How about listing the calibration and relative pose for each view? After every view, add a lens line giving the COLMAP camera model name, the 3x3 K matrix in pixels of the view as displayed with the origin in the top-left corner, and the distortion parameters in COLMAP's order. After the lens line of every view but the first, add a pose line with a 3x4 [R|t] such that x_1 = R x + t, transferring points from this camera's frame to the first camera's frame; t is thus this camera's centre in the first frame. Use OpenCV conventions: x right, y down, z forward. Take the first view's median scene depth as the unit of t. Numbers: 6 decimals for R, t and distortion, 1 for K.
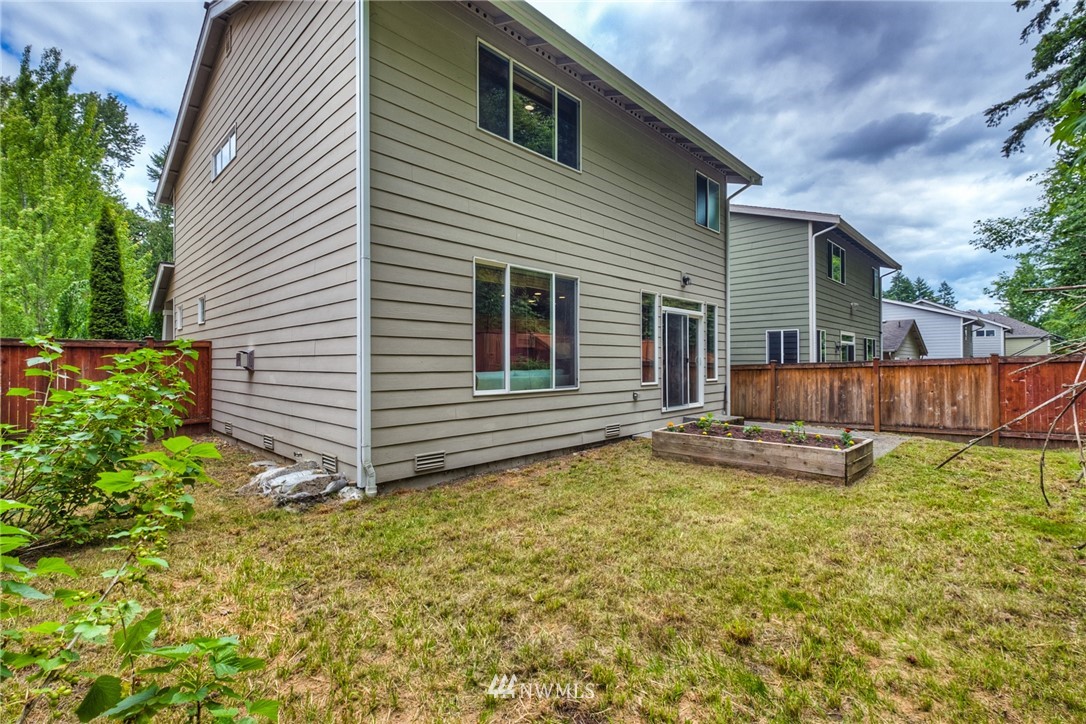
lens RADIAL K [[475.1, 0, 544.7], [0, 475.1, 364.2], [0, 0, 1]] dist [-0.000683, 0.000060]
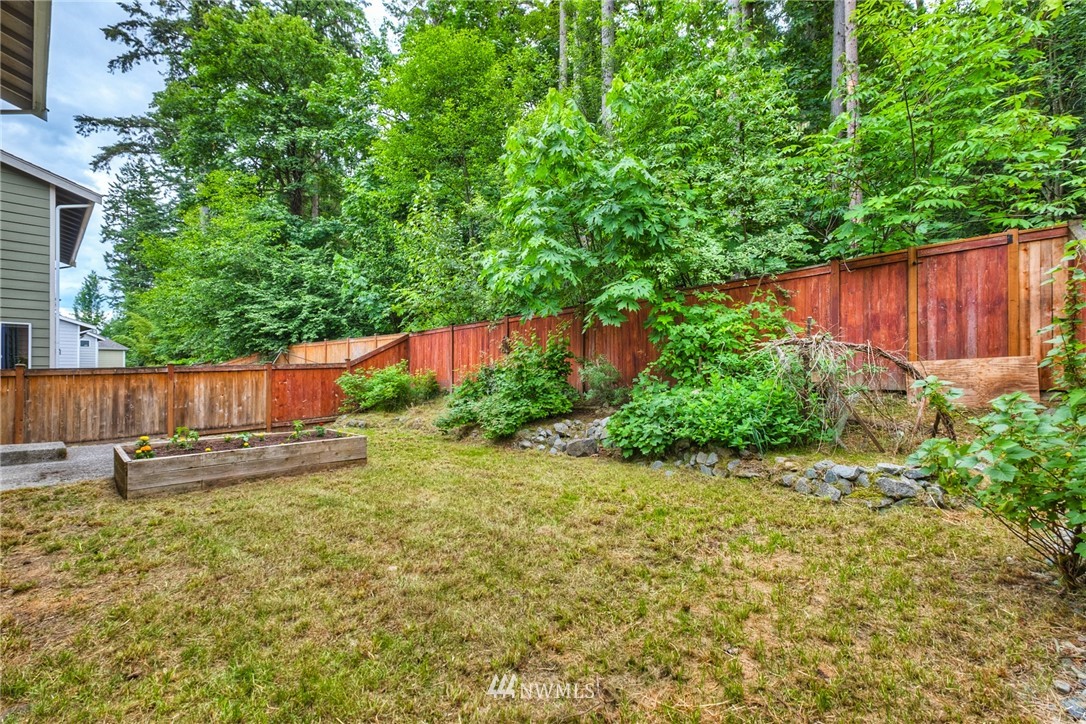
lens RADIAL K [[475.1, 0, 544.4], [0, 475.1, 365.3], [0, 0, 1]] dist [-0.000683, 0.000060]
pose [[-0.045067, 0.019581, 0.998792, -0.288679], [0.002860, 0.999806, -0.019472, 0.010829], [-0.998980, 0.001979, -0.045115, 0.270487]]
